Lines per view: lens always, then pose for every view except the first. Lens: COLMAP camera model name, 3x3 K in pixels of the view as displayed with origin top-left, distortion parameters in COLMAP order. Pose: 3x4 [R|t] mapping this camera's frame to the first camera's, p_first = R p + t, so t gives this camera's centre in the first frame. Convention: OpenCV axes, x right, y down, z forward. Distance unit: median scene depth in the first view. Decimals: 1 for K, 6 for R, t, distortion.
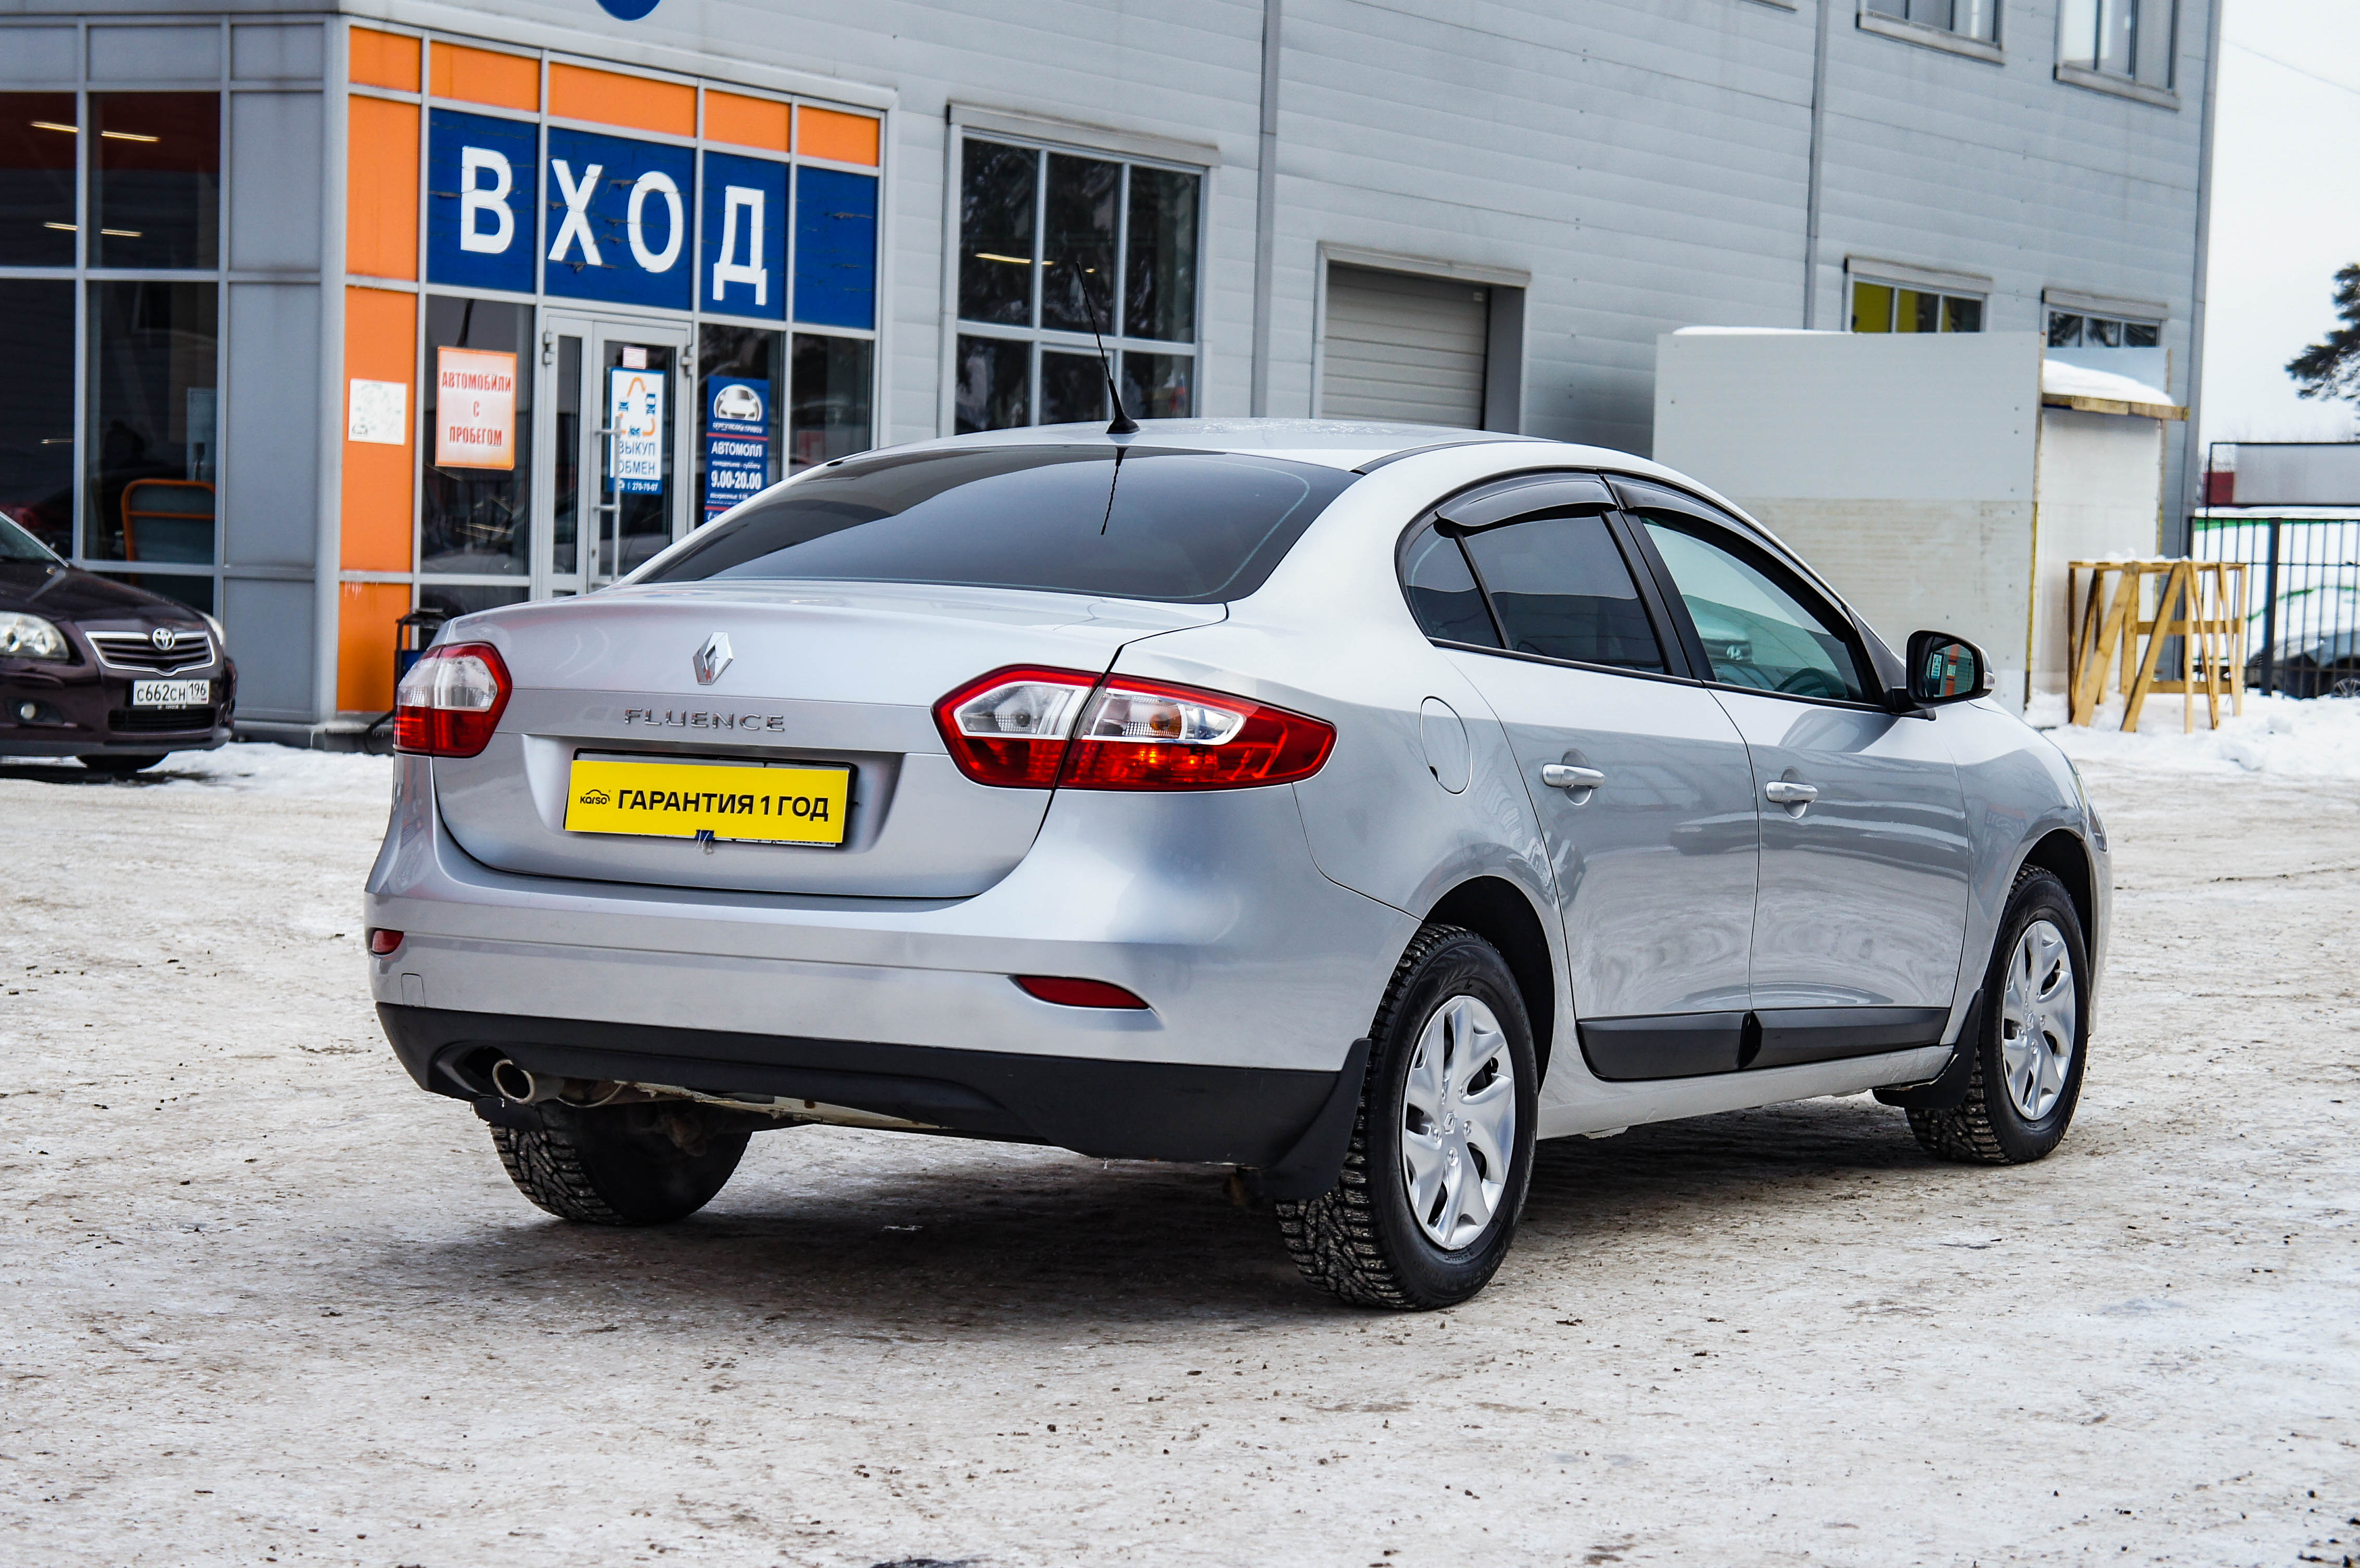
lens RADIAL K [[4911.6, 0, 1180.2], [0, 4911.6, 797.3], [0, 0, 1]] dist [0.588080, 0.000000]
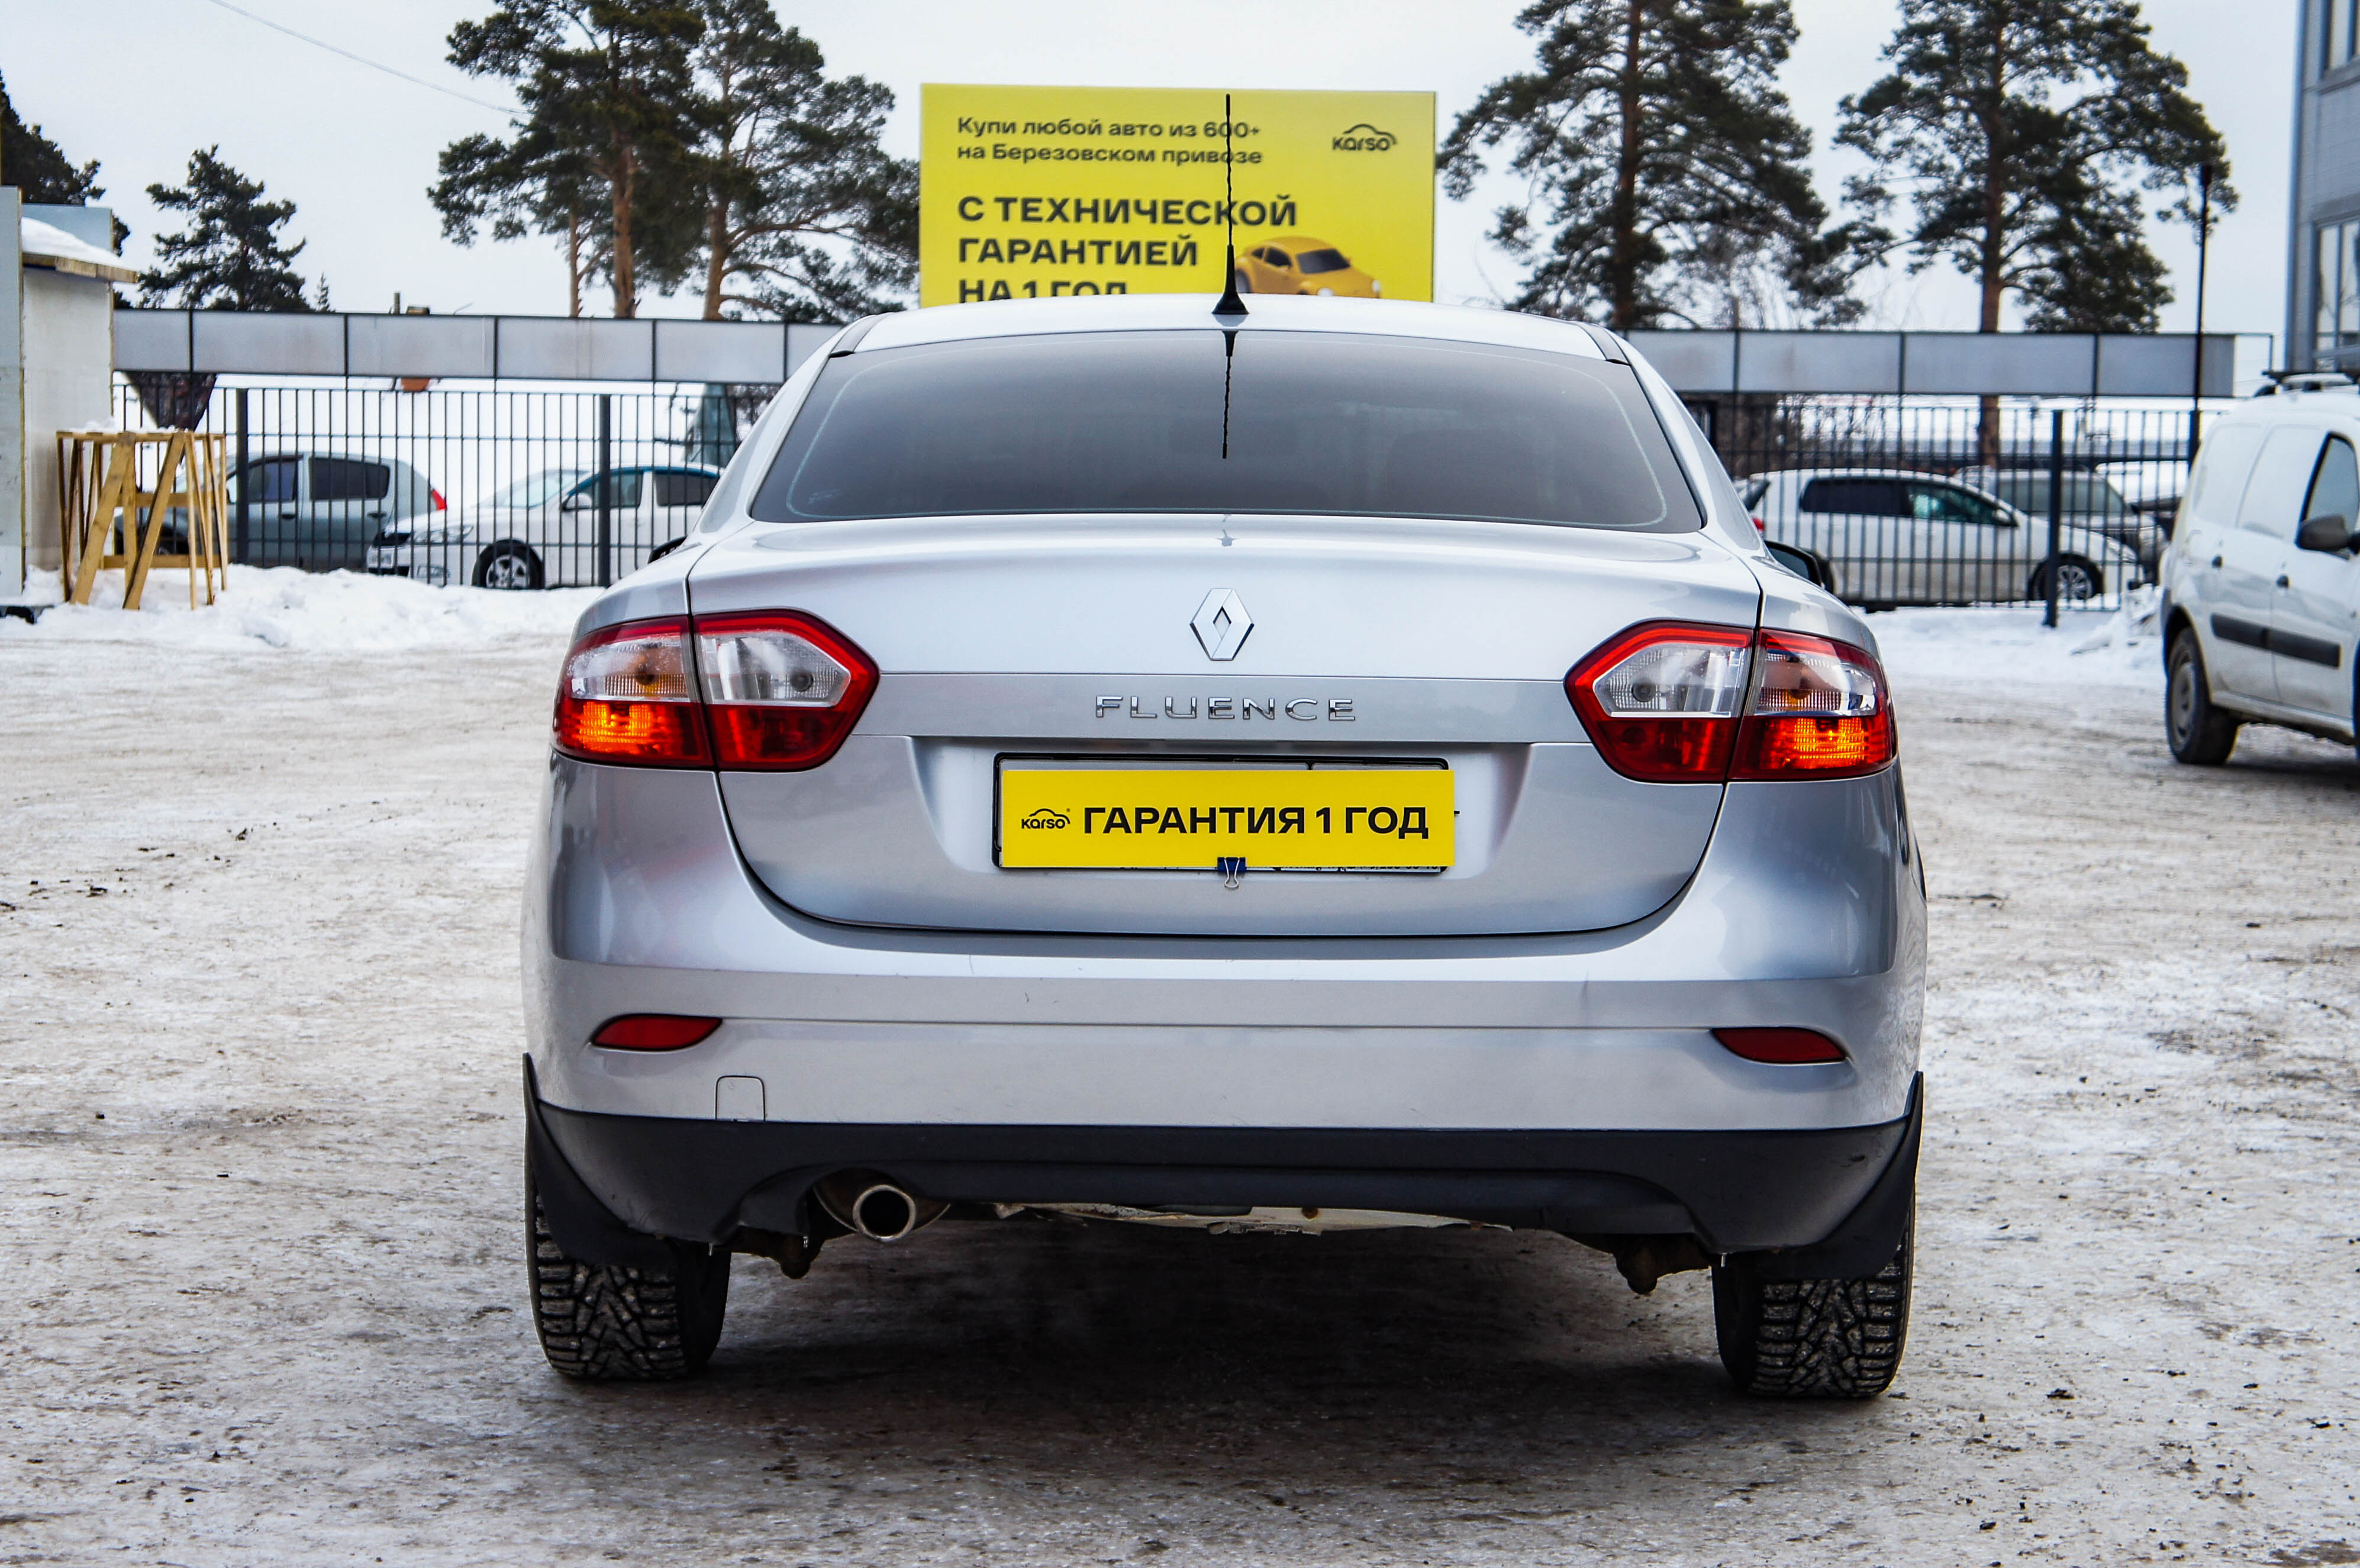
lens RADIAL K [[4911.7, 0, 1179.6], [0, 4911.7, 777.0], [0, 0, 1]] dist [0.316495, 0.000000]
pose [[0.881576, -0.049223, 0.469469, -0.435449], [0.037813, 0.998716, 0.033707, -0.029670], [-0.470525, -0.011964, 0.882305, 0.344616]]
